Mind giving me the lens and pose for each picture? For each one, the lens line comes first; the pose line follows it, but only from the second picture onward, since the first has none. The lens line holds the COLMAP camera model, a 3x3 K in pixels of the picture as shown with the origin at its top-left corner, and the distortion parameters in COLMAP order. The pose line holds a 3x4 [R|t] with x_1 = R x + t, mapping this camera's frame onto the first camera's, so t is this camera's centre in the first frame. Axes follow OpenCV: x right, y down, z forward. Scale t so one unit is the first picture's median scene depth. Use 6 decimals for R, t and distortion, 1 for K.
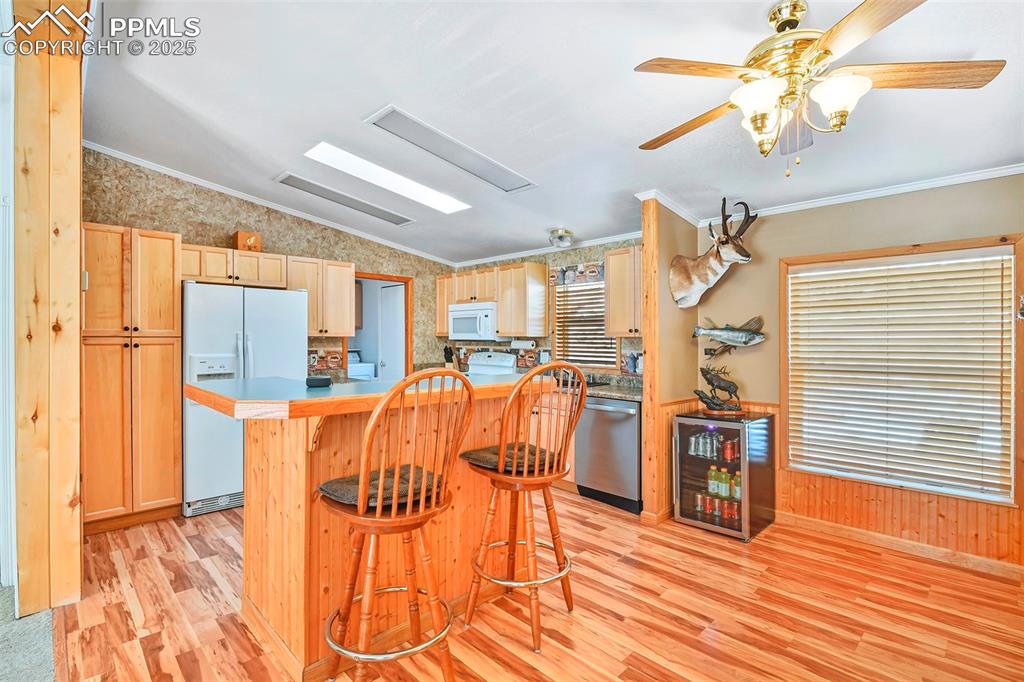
lens RADIAL K [[494.6, 0, 525.4], [0, 494.6, 342.8], [0, 0, 1]] dist [-0.008437, -0.001355]
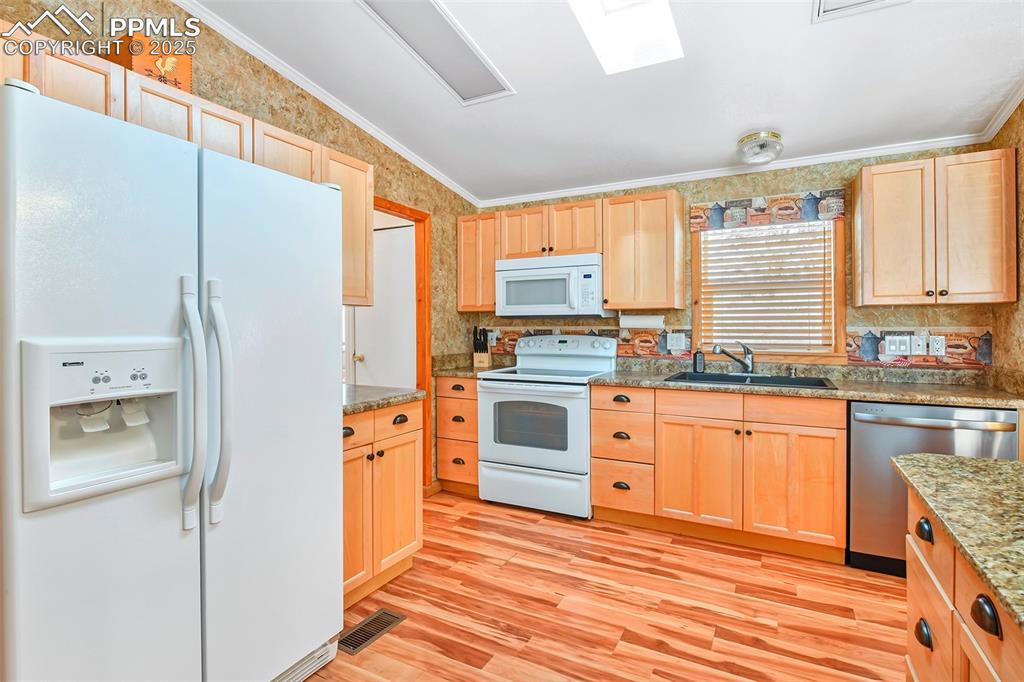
lens RADIAL K [[494.6, 0, 546.1], [0, 494.6, 327.7], [0, 0, 1]] dist [-0.008437, -0.001355]
pose [[0.943142, -0.004256, 0.332362, -0.400366], [0.006979, 0.999951, -0.006999, 0.017670], [-0.332316, 0.008920, 0.943126, 0.516888]]
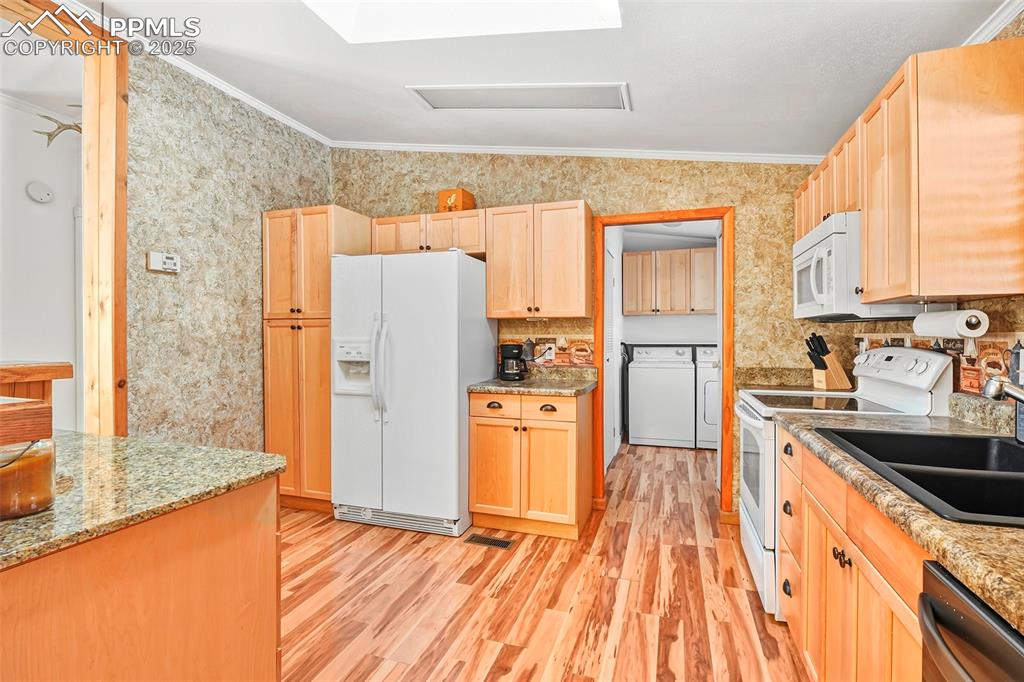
lens RADIAL K [[494.6, 0, 454.1], [0, 494.6, 338.7], [0, 0, 1]] dist [-0.008437, -0.001355]
pose [[0.411241, 0.004661, -0.911515, 0.182959], [-0.008366, 0.999964, 0.001338, 0.018684], [0.911488, 0.007076, 0.411265, 0.684083]]
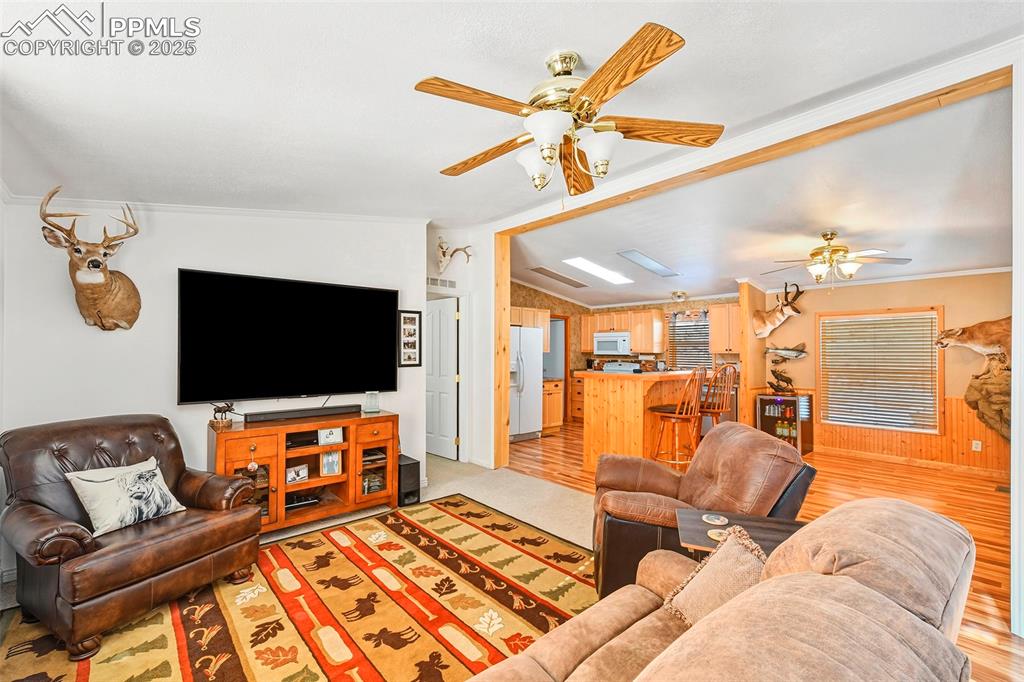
lens RADIAL K [[442.6, 0, 508.3], [0, 442.6, 352.1], [0, 0, 1]] dist [-0.002156, -0.000331]
pose [[0.996276, 0.002620, -0.086181, -0.409825], [-0.003554, 0.999937, -0.010686, 0.003292], [0.086147, 0.010953, 0.996222, -0.633251]]
